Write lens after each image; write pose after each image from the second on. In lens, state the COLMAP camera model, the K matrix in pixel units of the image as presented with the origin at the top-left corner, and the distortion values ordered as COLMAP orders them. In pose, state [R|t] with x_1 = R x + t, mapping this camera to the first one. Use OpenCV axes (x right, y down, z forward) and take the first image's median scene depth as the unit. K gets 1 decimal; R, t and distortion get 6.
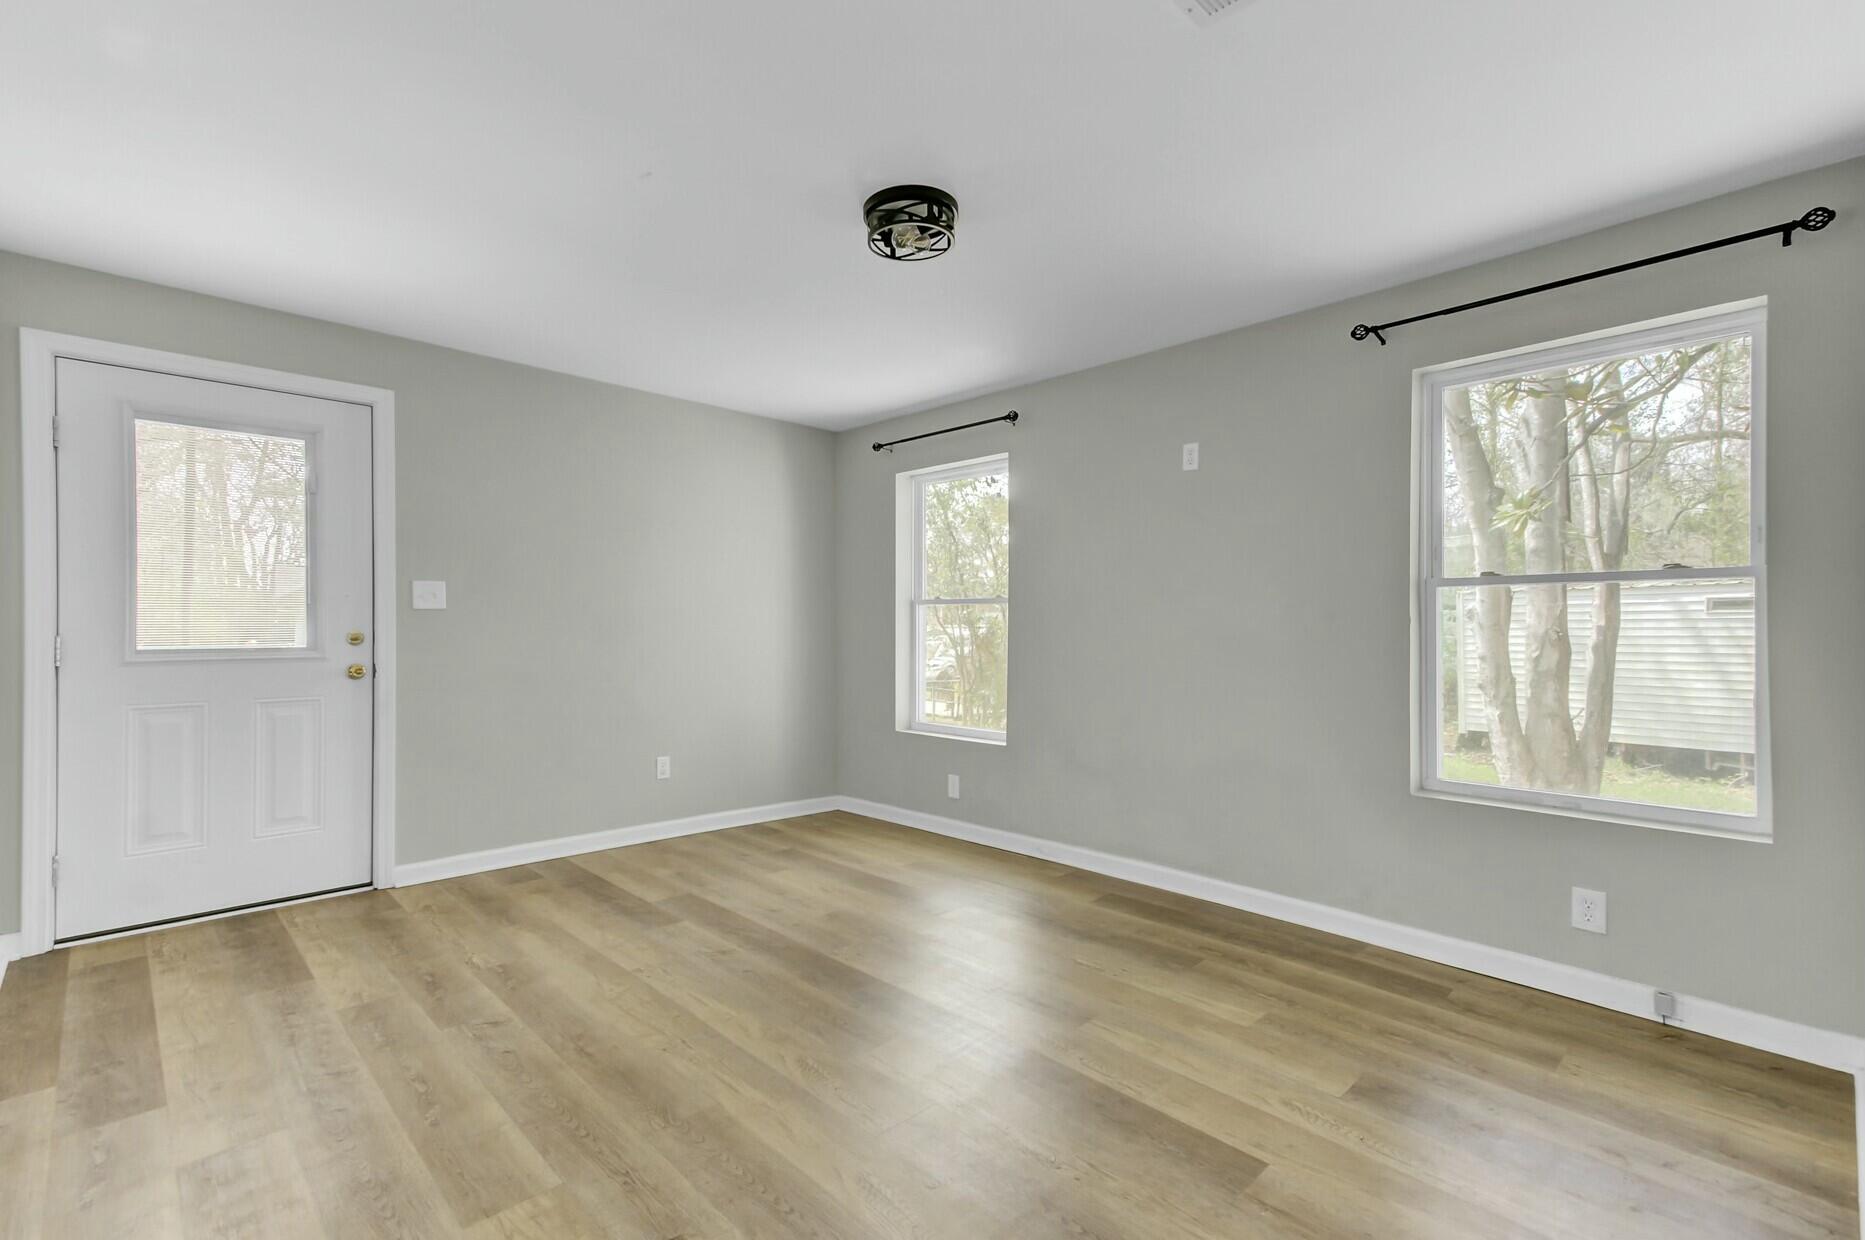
lens RADIAL K [[851.8, 0, 932.5], [0, 851.8, 620.0], [0, 0, 1]] dist [0.021988, 0.000699]
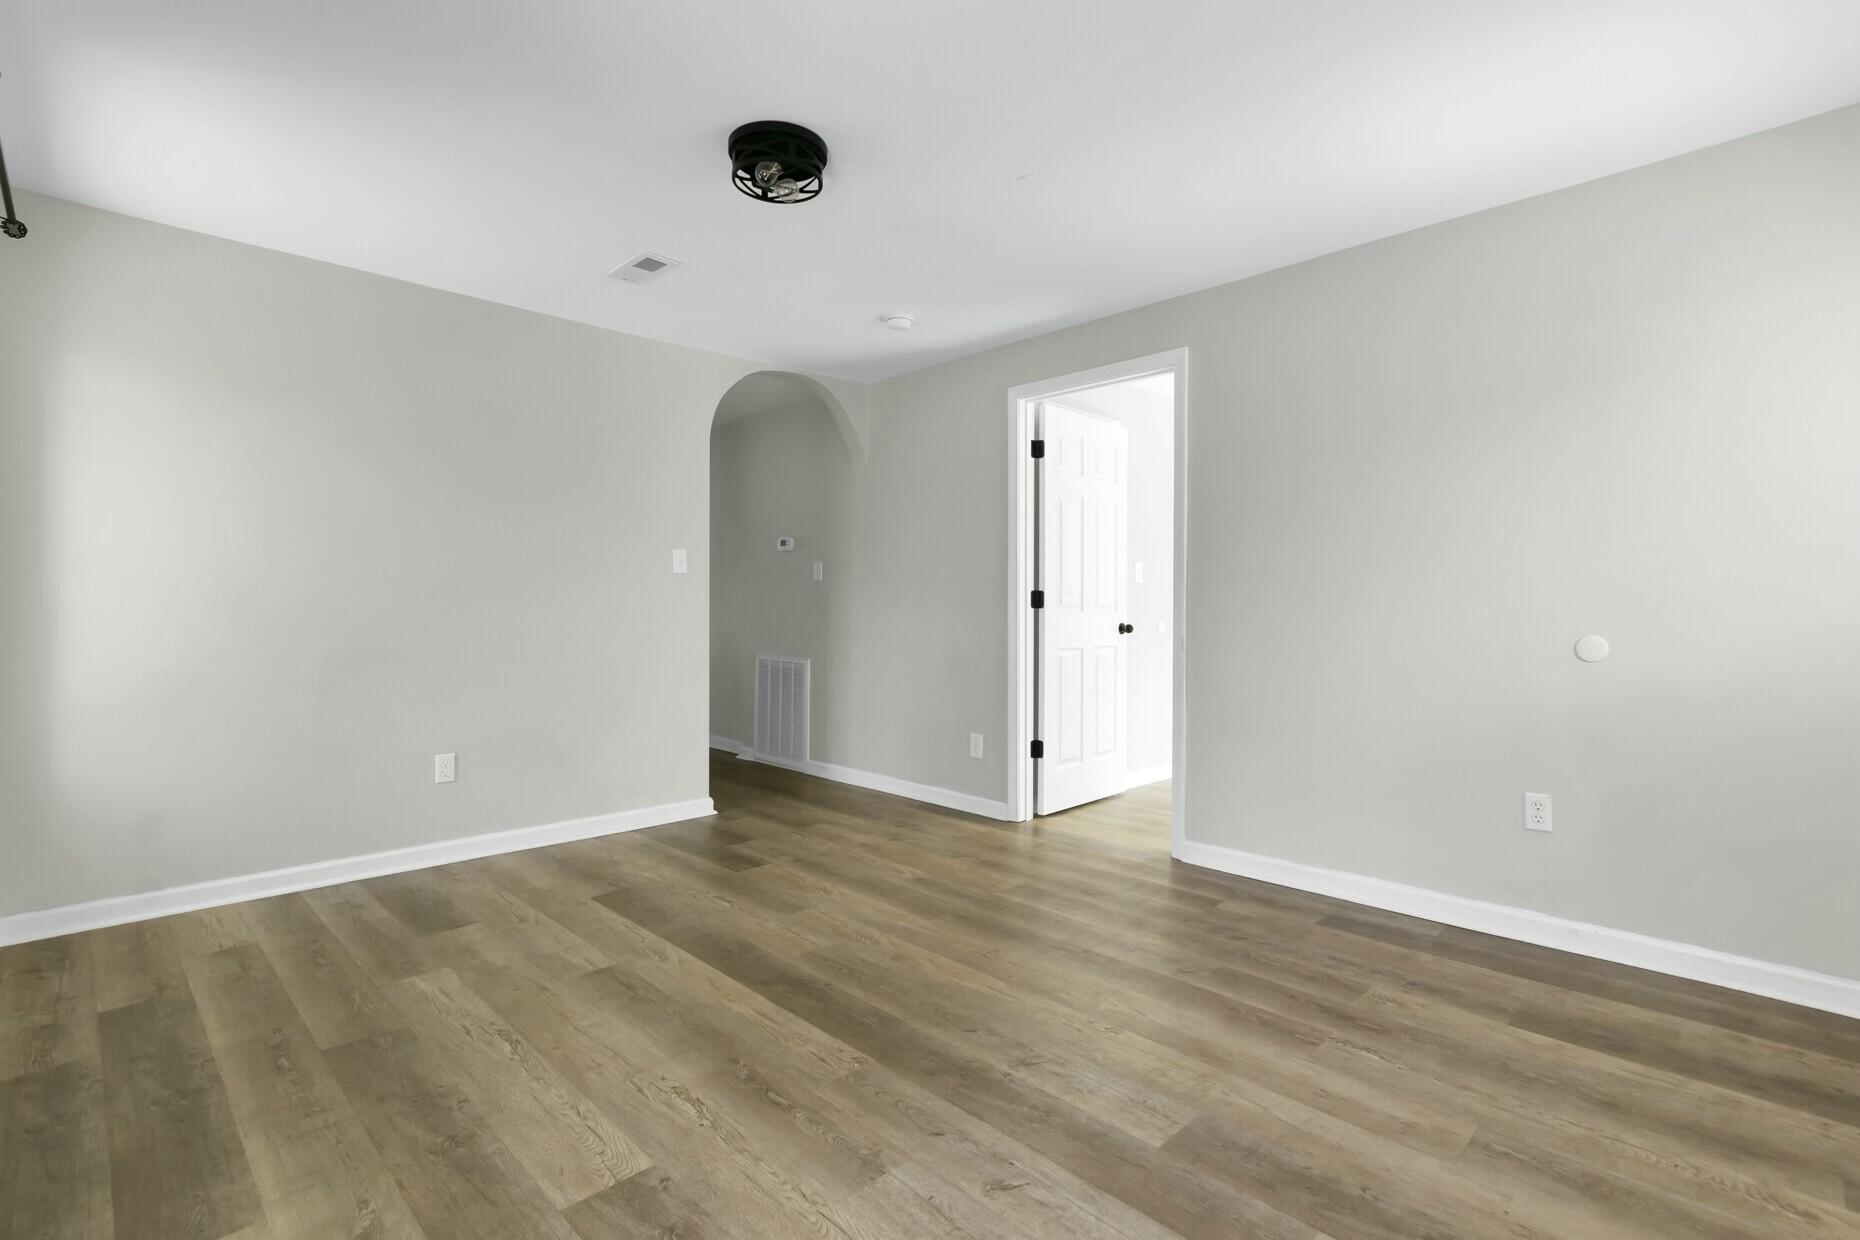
lens RADIAL K [[856.7, 0, 930.0], [0, 856.7, 620.0], [0, 0, 1]] dist [-0.001024, -0.000212]
pose [[-0.999891, -0.008523, -0.012056, -0.165812], [-0.008617, 0.999933, 0.007747, 0.039697], [0.011989, 0.007850, -0.999897, 1.734736]]
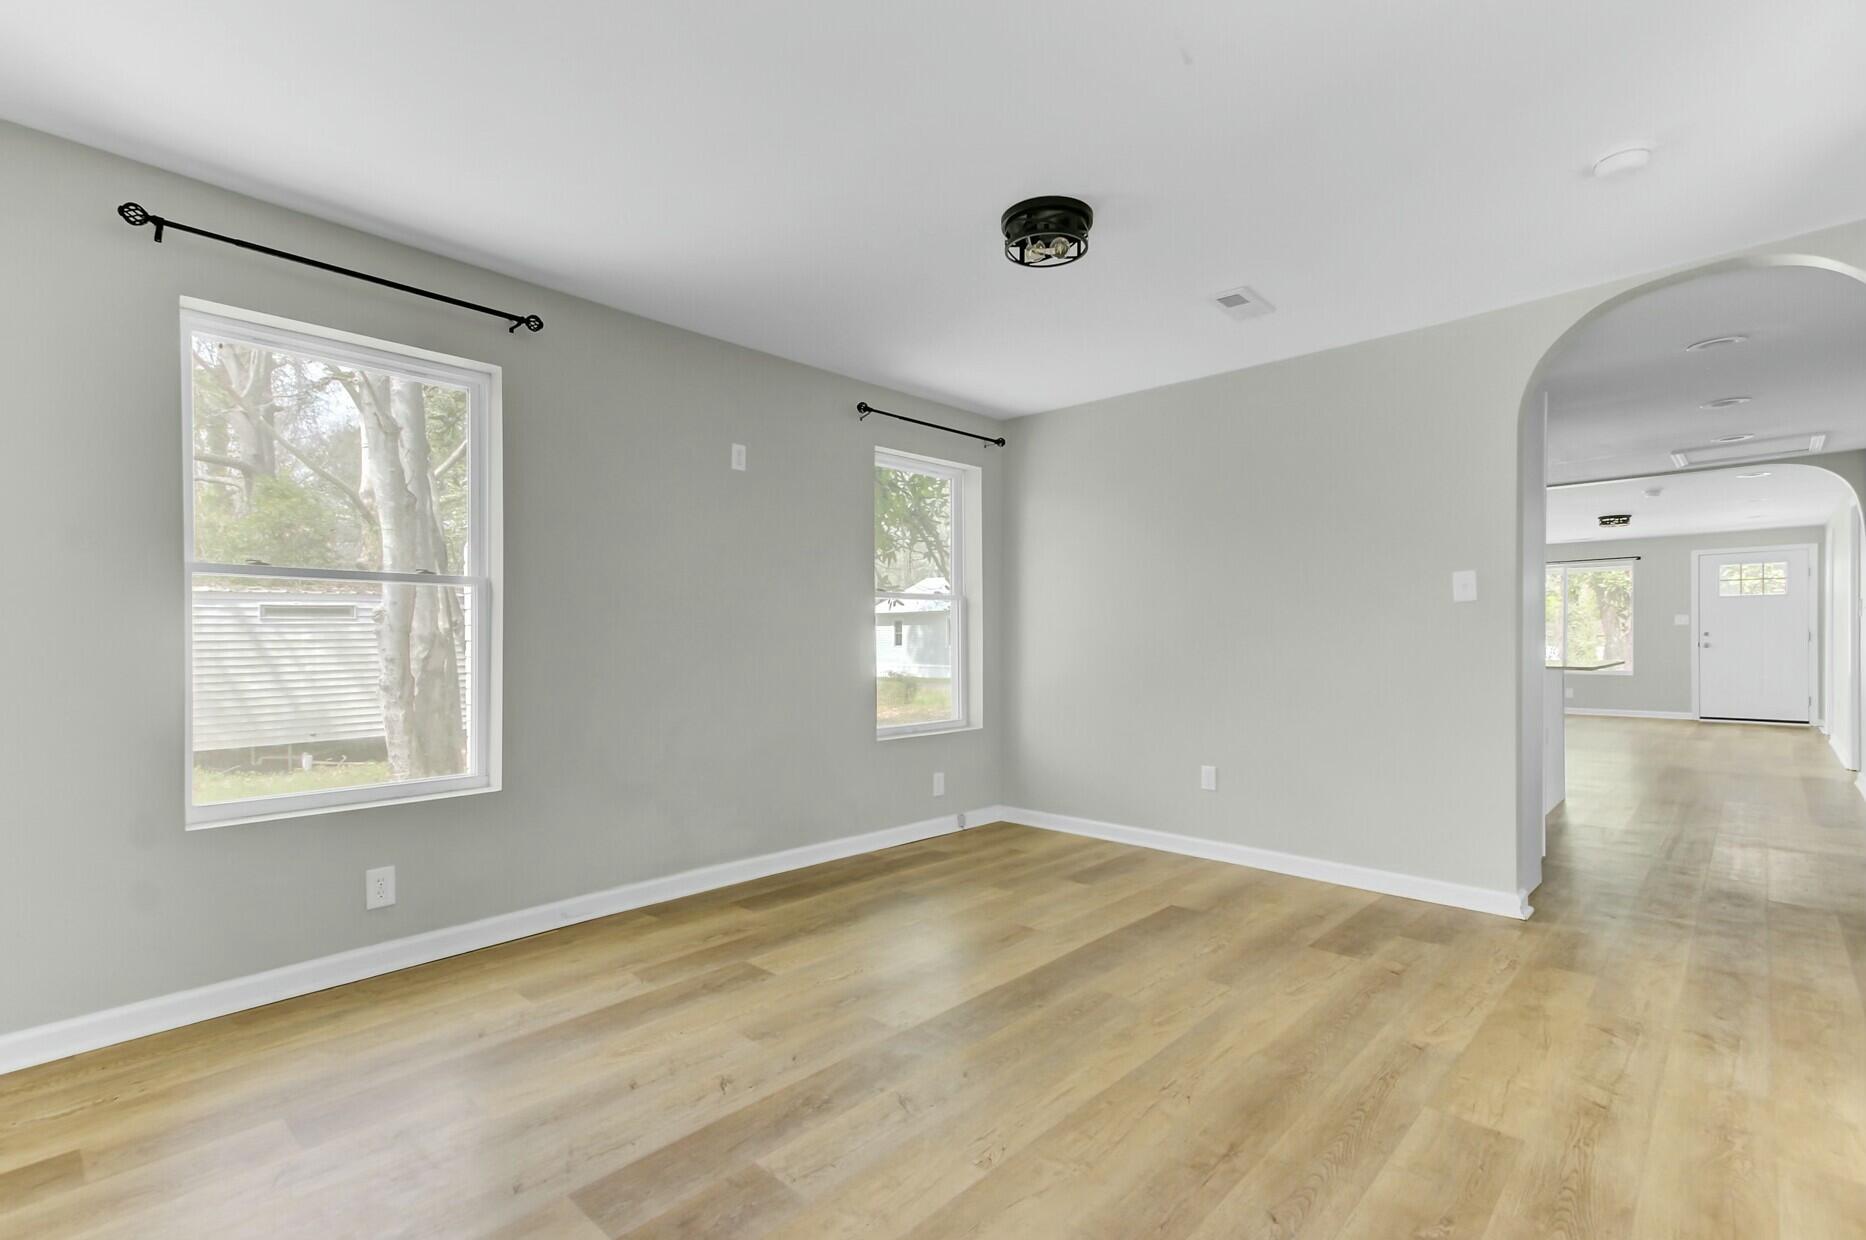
lens RADIAL K [[867.1, 0, 900.4], [0, 867.1, 645.0], [0, 0, 1]] dist [0.027394, -0.000523]
pose [[-0.036652, -0.011506, 0.999262, -0.958169], [-0.007354, 0.999910, 0.011244, 0.027455], [-0.999301, -0.006936, -0.036734, 1.073683]]
